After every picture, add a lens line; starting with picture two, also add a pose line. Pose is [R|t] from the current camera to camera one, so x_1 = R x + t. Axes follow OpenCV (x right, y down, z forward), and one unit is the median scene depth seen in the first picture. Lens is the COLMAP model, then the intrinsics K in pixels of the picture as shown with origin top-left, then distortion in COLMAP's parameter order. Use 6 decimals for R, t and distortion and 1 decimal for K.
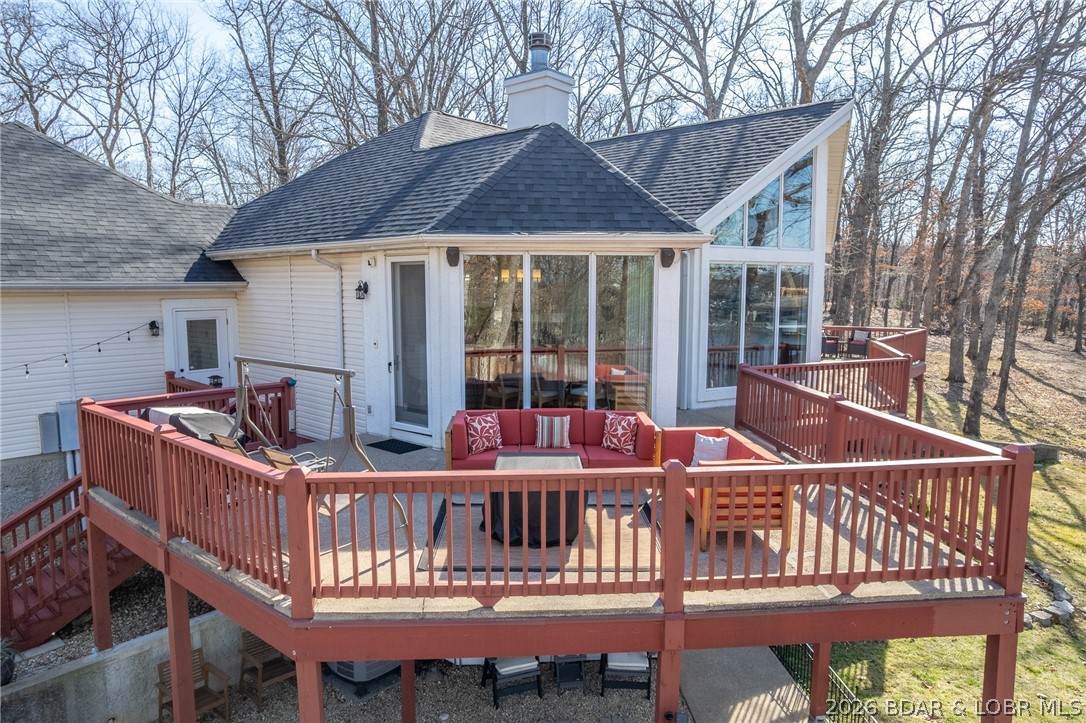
lens RADIAL K [[698.3, 0, 543.0], [0, 698.3, 361.5], [0, 0, 1]] dist [-0.081841, 0.070850]
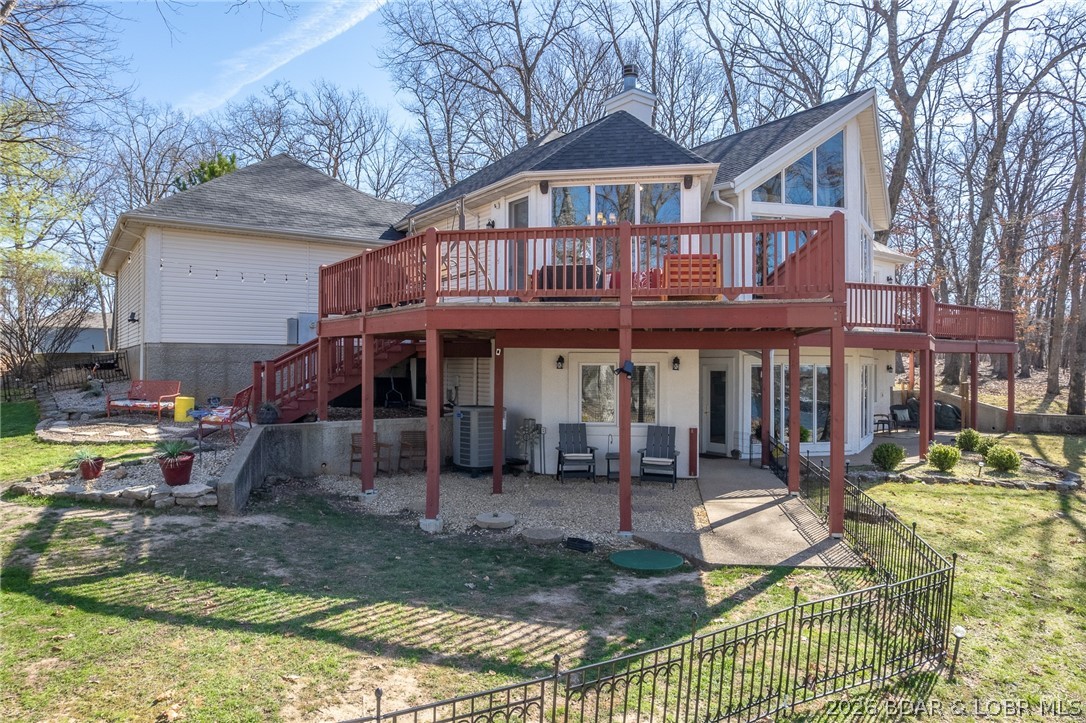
lens RADIAL K [[698.3, 0, 543.0], [0, 698.3, 361.5], [0, 0, 1]] dist [-0.081841, 0.070850]
pose [[0.972357, 0.001149, -0.233496, 0.147578], [-0.028632, 0.993028, -0.114345, 0.265184], [0.231737, 0.117870, 0.965611, -0.286935]]
